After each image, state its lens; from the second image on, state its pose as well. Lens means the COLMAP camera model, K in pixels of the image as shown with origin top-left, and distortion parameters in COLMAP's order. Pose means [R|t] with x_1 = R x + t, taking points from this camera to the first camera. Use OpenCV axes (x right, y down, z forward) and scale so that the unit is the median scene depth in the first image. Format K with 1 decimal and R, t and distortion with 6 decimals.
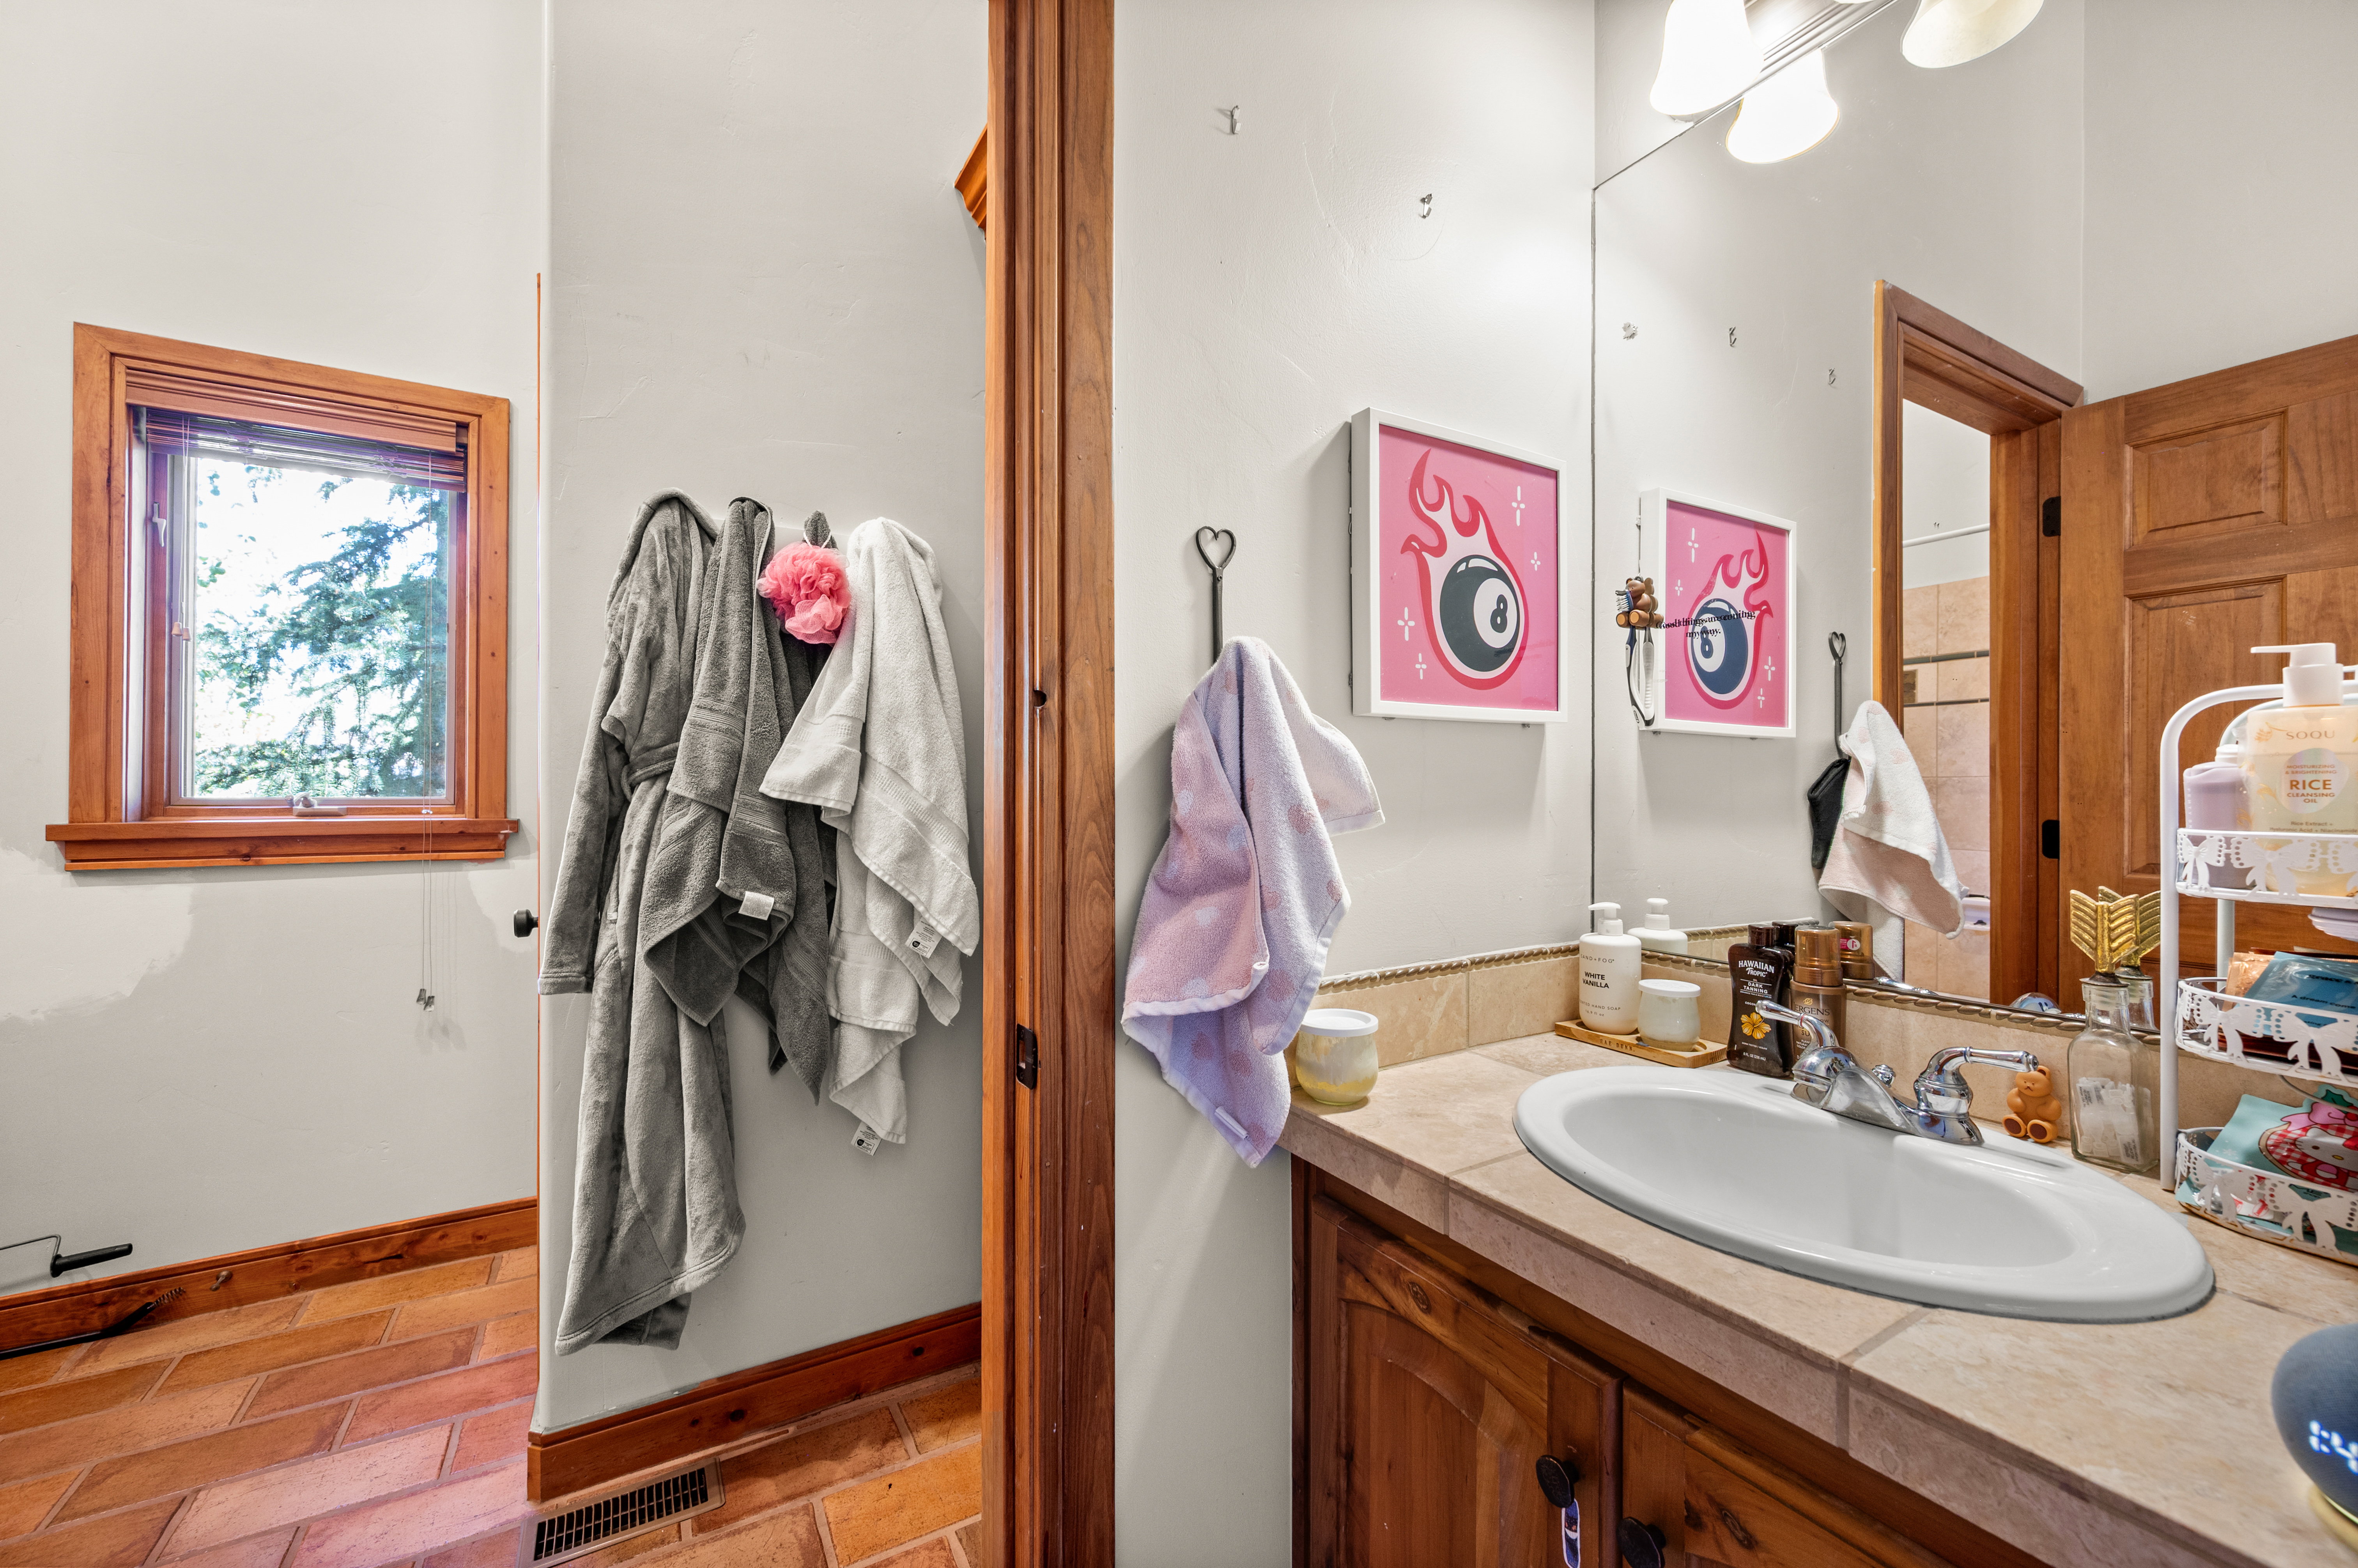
lens RADIAL K [[941.9, 0, 1188.0], [0, 941.9, 786.2], [0, 0, 1]] dist [0.001378, -0.000758]
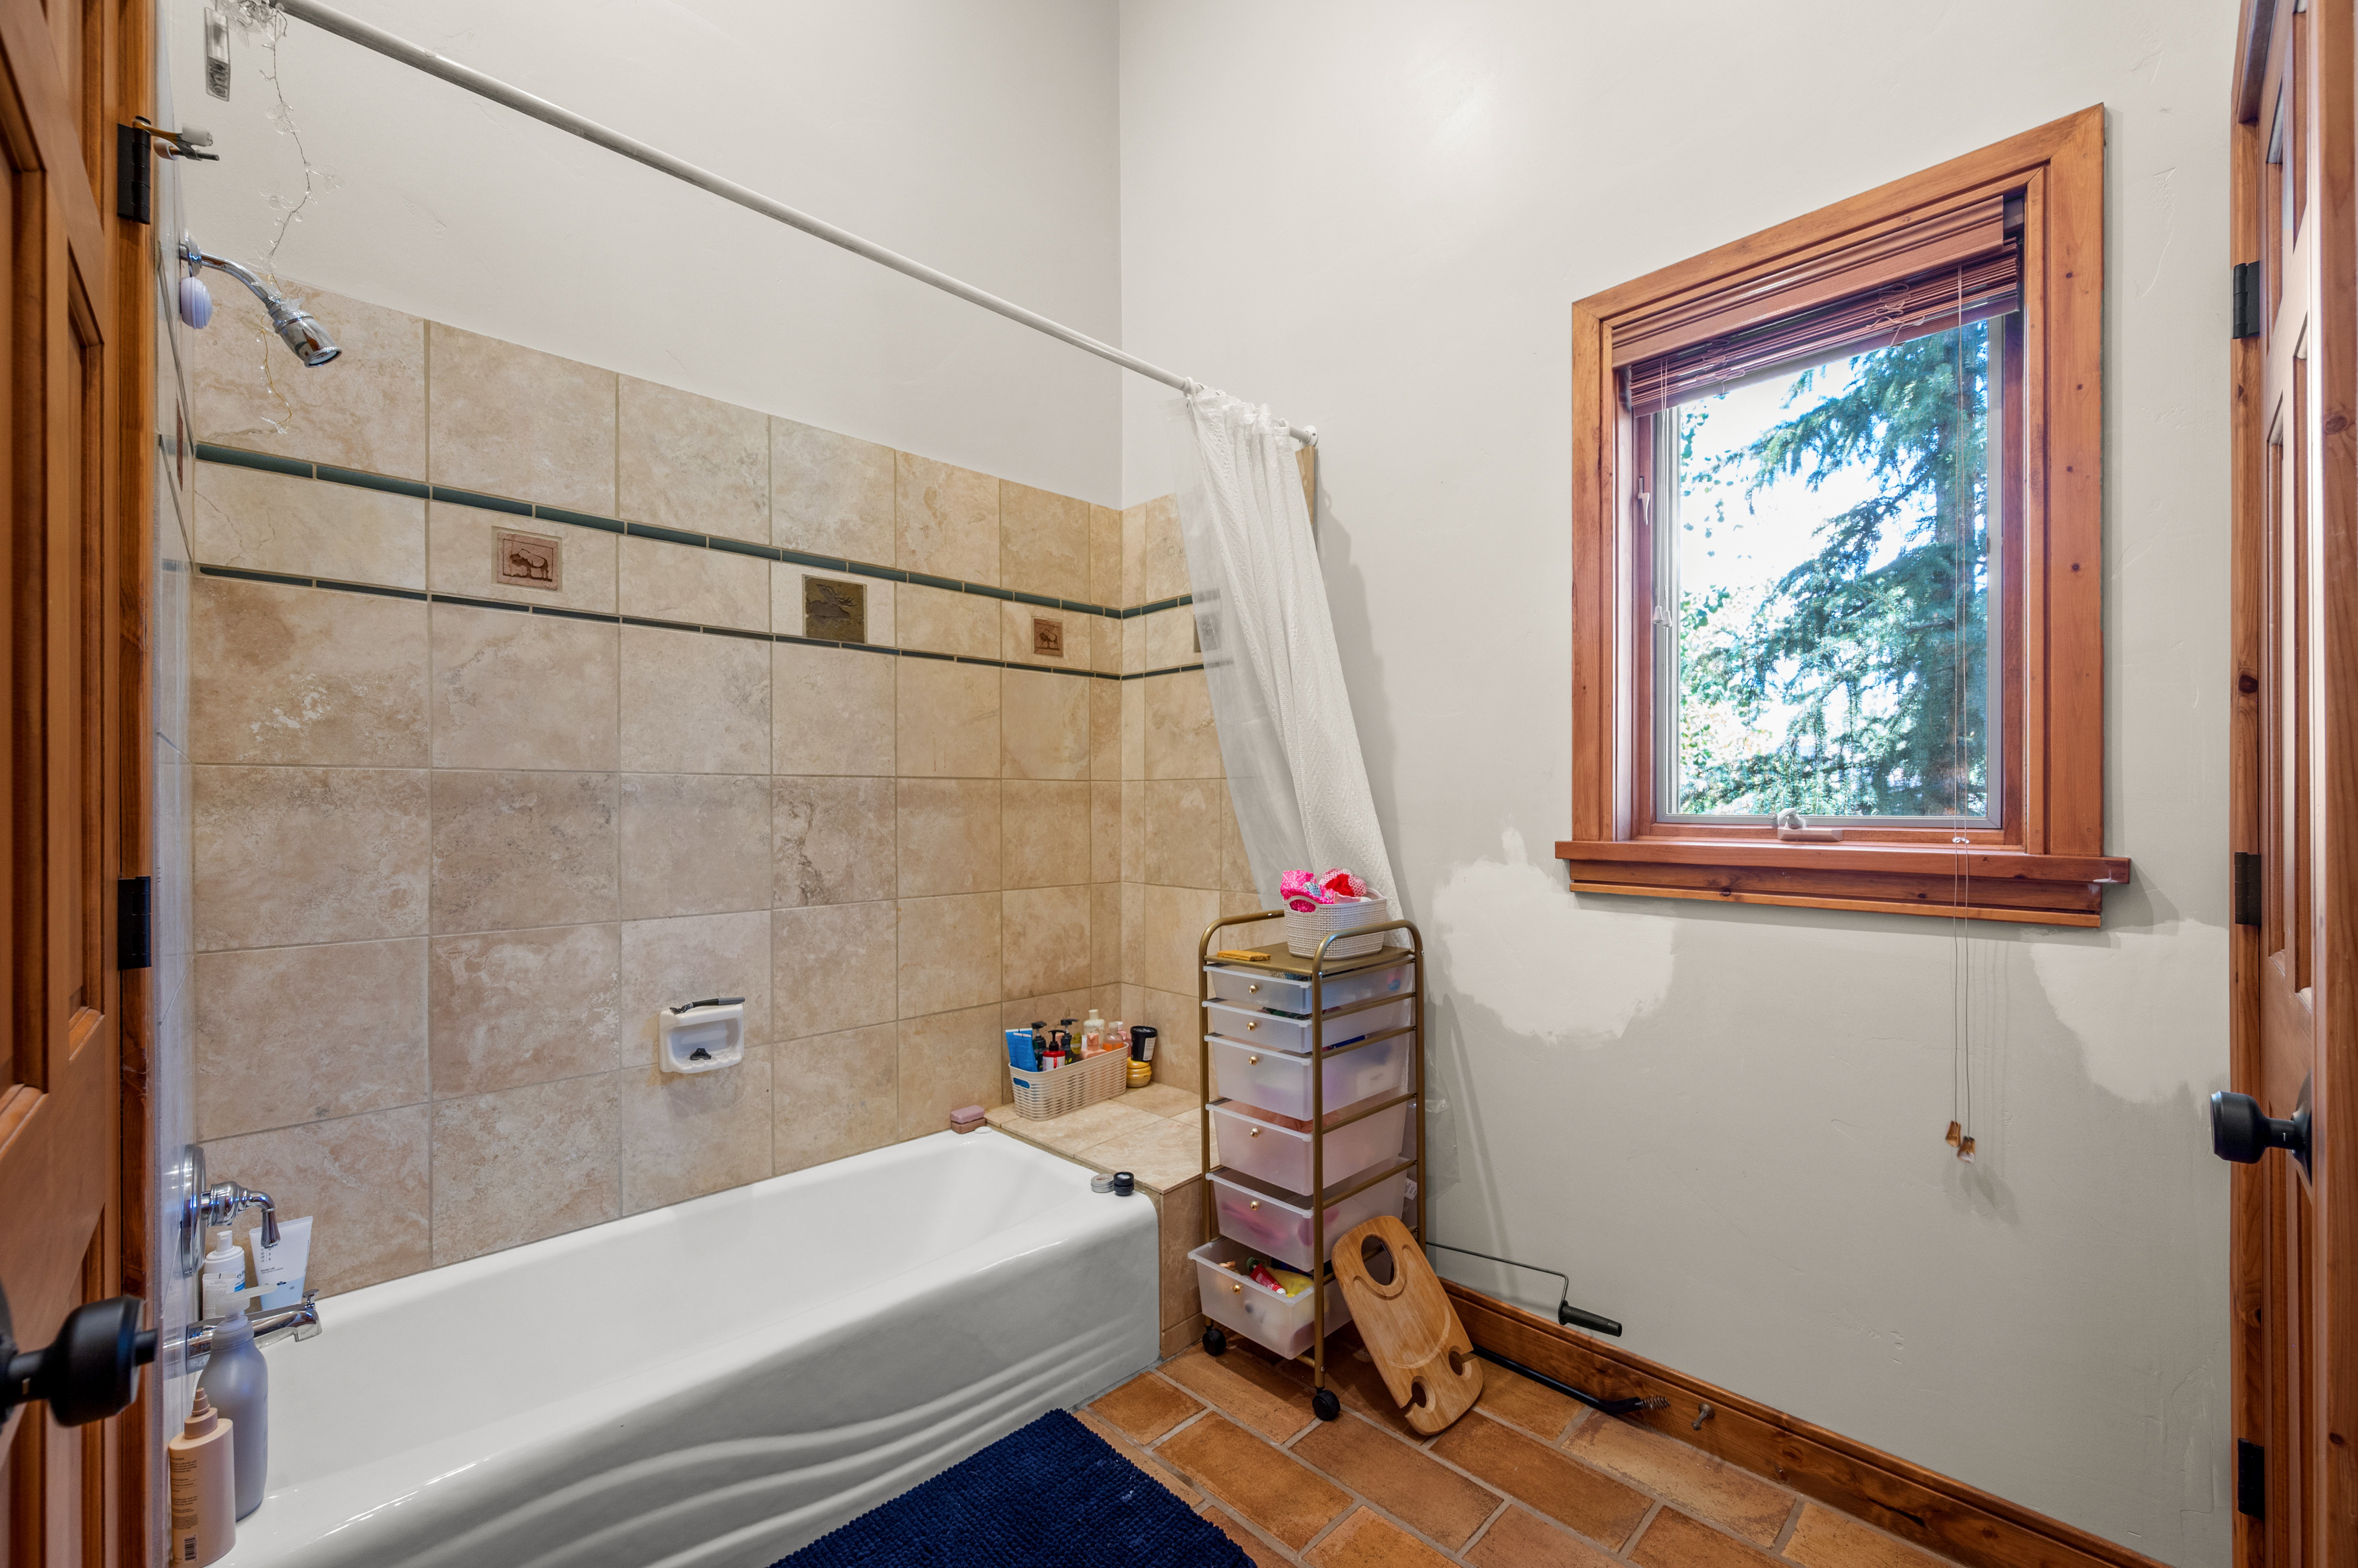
lens RADIAL K [[942.1, 0, 1185.1], [0, 942.1, 799.9], [0, 0, 1]] dist [0.001378, -0.000758]
pose [[0.236709, -0.004781, -0.971569, -0.310582], [0.003249, 0.999986, -0.004130, 0.000997], [0.971575, -0.002179, 0.236721, 0.341131]]
